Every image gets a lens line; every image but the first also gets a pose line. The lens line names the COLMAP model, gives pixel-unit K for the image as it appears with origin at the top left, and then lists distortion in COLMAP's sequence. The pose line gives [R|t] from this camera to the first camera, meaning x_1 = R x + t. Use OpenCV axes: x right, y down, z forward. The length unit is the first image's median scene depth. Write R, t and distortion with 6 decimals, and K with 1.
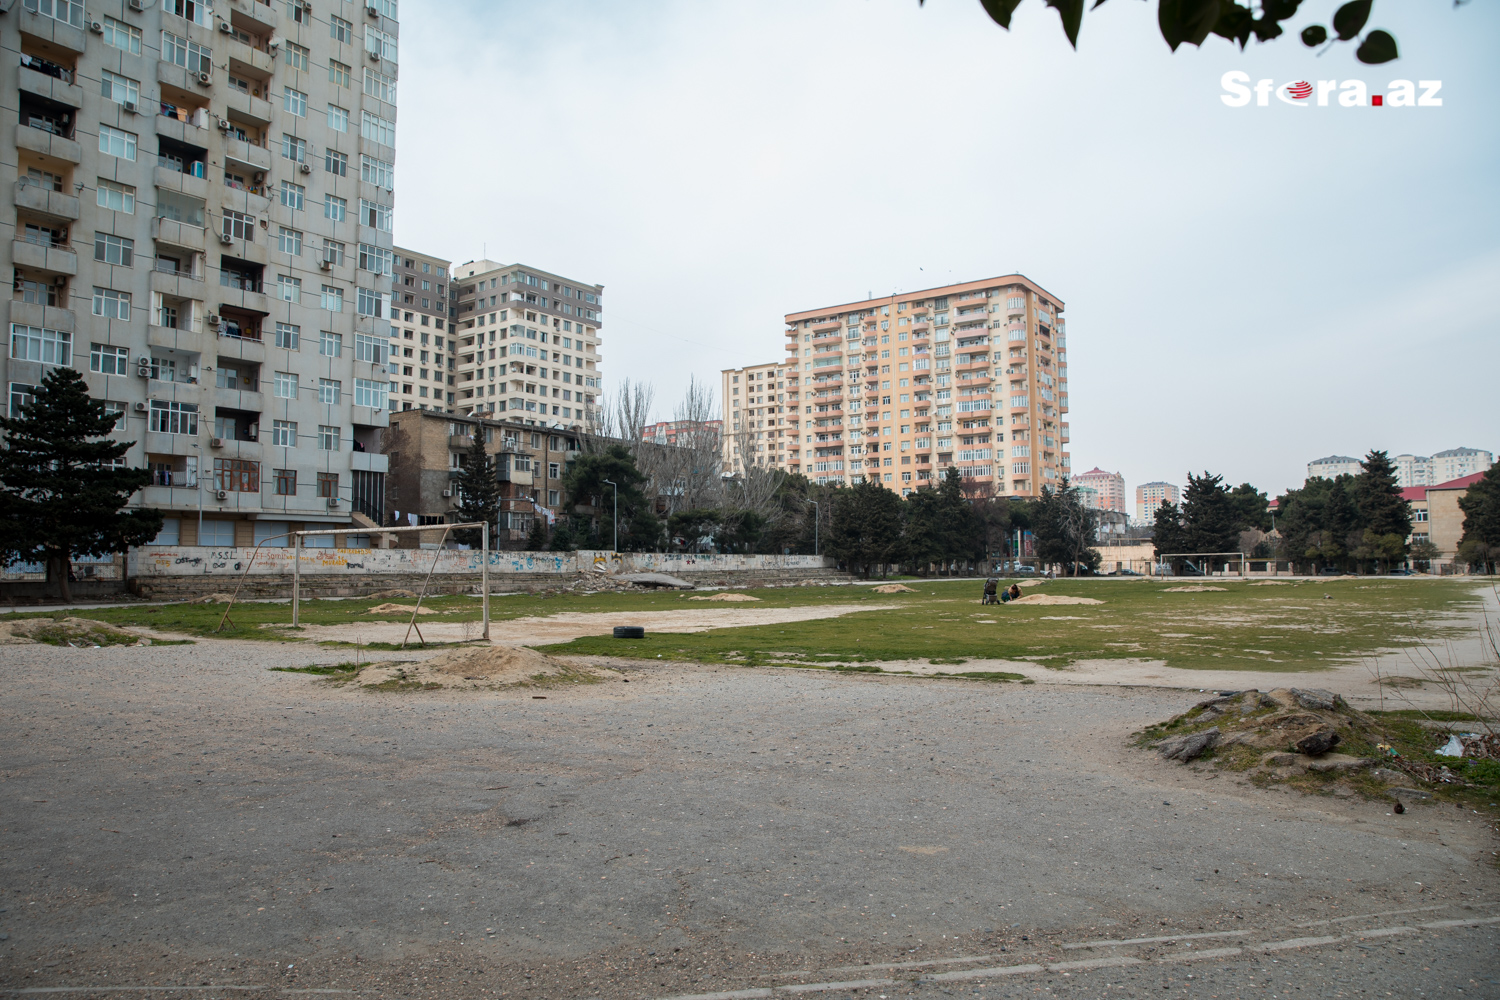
lens RADIAL K [[1022.2, 0, 747.9], [0, 1022.2, 497.4], [0, 0, 1]] dist [-0.070306, 0.039959]
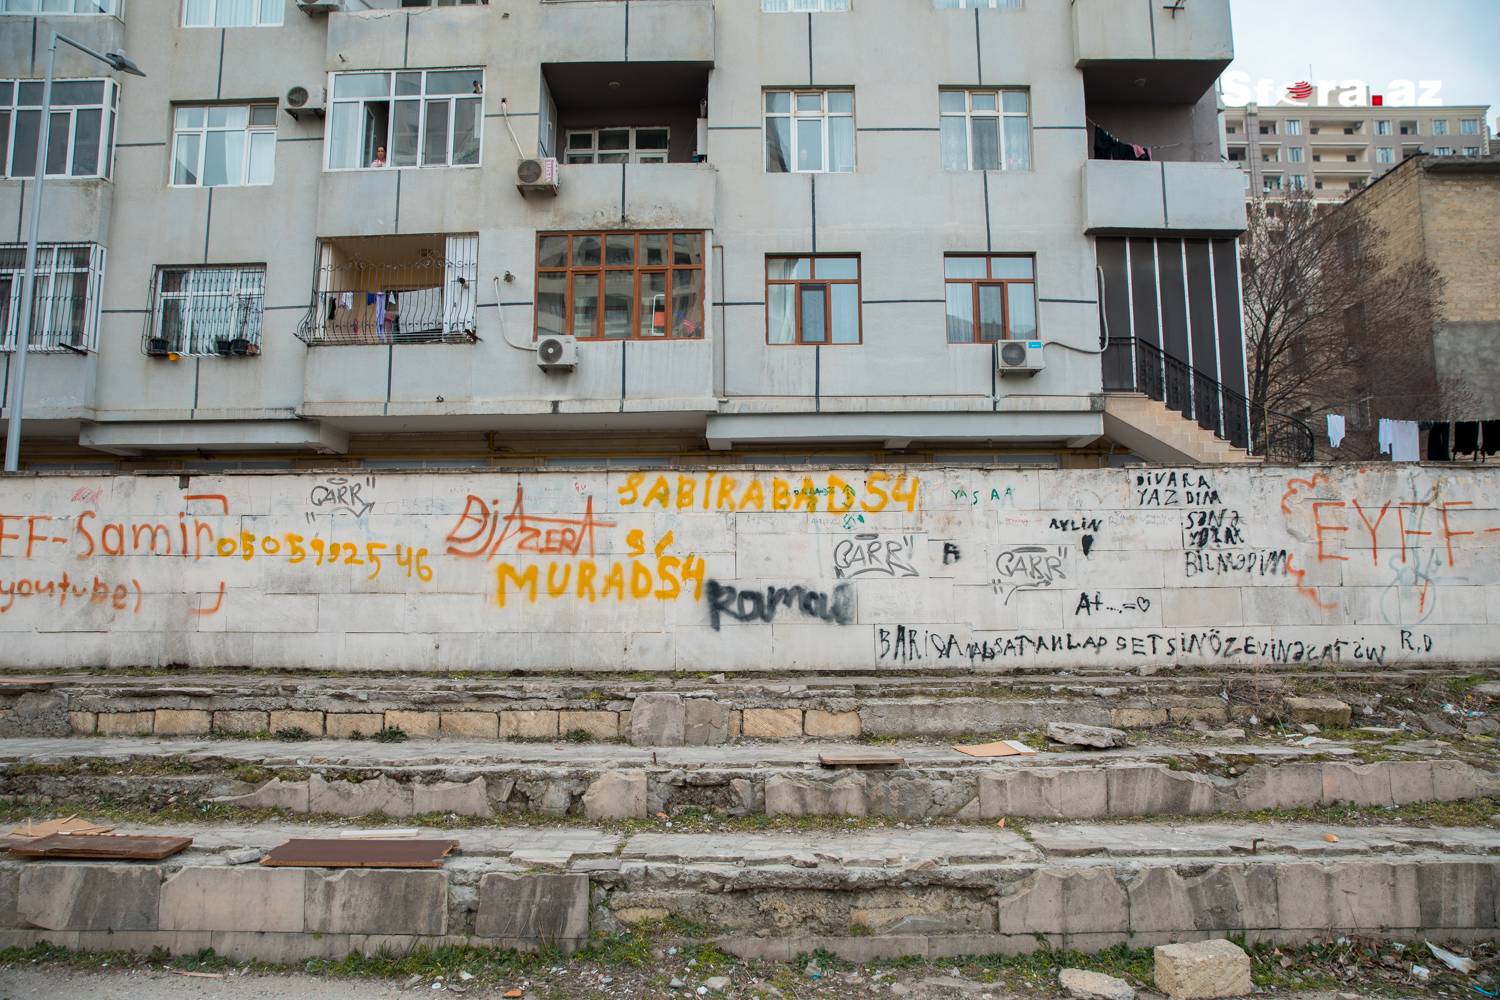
lens RADIAL K [[1022.2, 0, 740.7], [0, 1022.2, 501.7], [0, 0, 1]] dist [-0.070306, 0.039959]
pose [[0.576421, -0.093392, -0.811799, -0.256071], [0.057591, 0.995620, -0.073646, 0.057346], [0.815121, -0.004301, 0.579275, 0.826898]]
